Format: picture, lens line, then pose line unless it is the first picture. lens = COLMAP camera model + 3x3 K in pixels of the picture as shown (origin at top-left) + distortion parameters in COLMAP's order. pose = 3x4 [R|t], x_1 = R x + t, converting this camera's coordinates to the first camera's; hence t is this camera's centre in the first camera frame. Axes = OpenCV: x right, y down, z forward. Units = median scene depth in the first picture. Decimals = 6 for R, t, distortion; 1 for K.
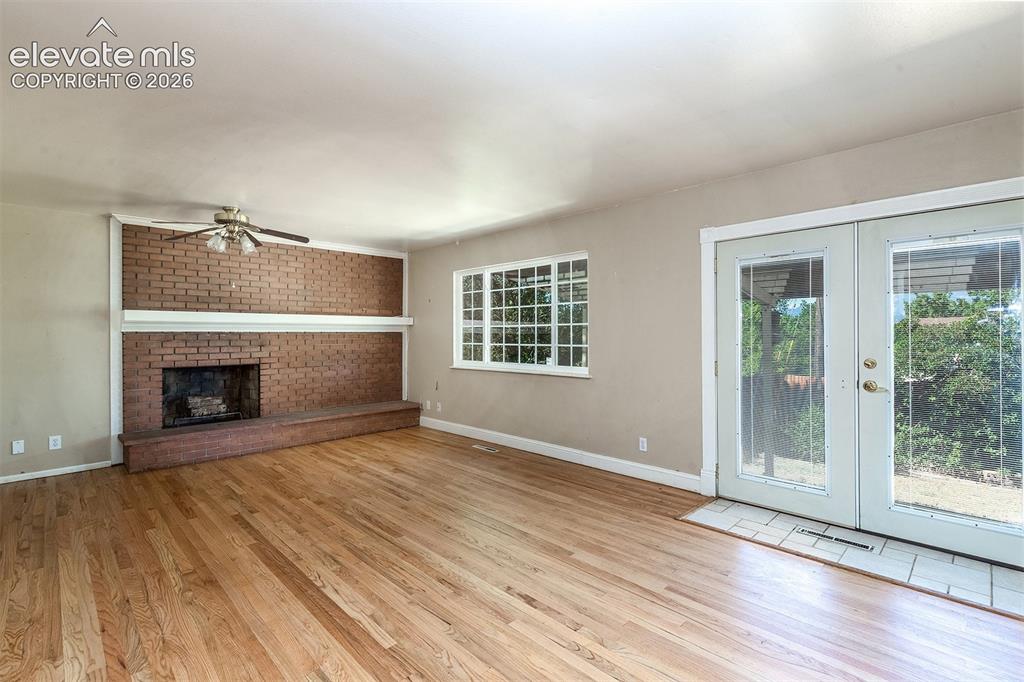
lens RADIAL K [[462.6, 0, 521.1], [0, 462.6, 330.6], [0, 0, 1]] dist [0.003242, 0.000209]
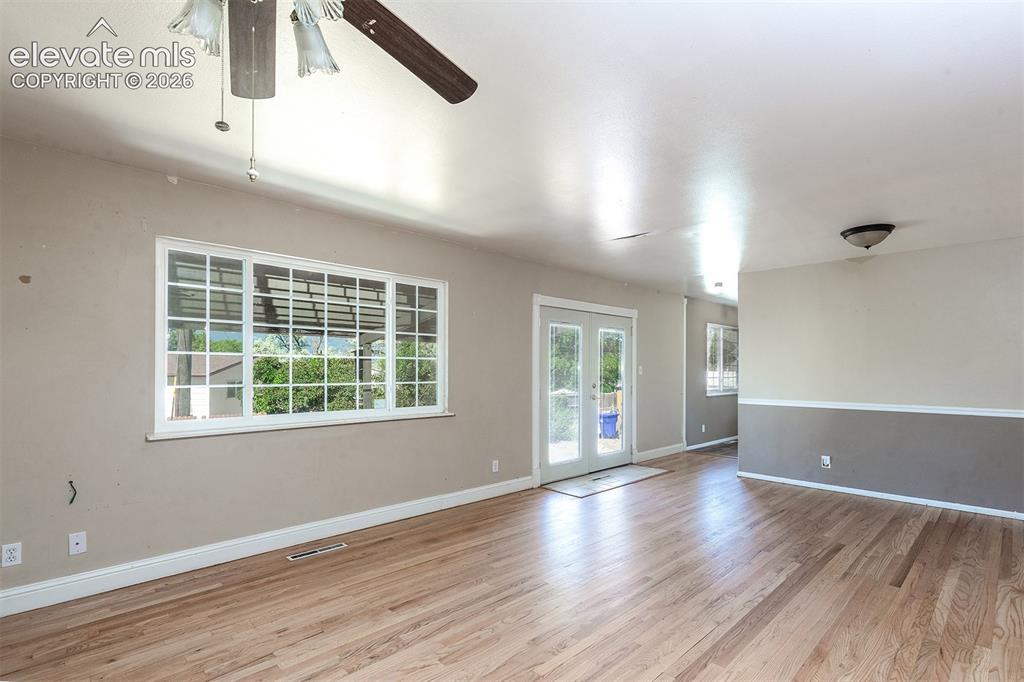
lens RADIAL K [[485.3, 0, 527.3], [0, 485.3, 371.4], [0, 0, 1]] dist [0.001977, 0.000575]
pose [[0.013708, -0.001089, 0.999905, -0.825892], [-0.012258, 0.999924, 0.001257, 0.007823], [-0.999831, -0.012274, 0.013693, 0.801064]]
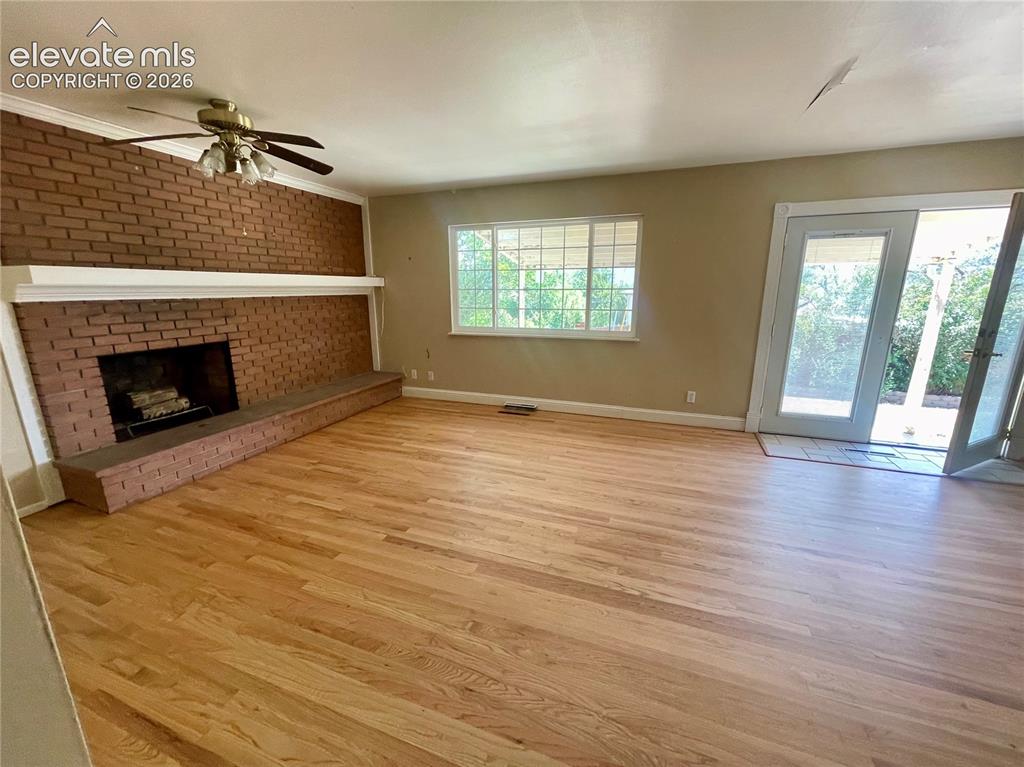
lens RADIAL K [[408.2, 0, 512.0], [0, 408.2, 383.5], [0, 0, 1]] dist [-0.001967, -0.000067]
pose [[0.913080, -0.090214, 0.397676, -0.487673], [-0.004955, 0.972694, 0.232037, -0.020786], [-0.407750, -0.213839, 0.887701, 0.244578]]
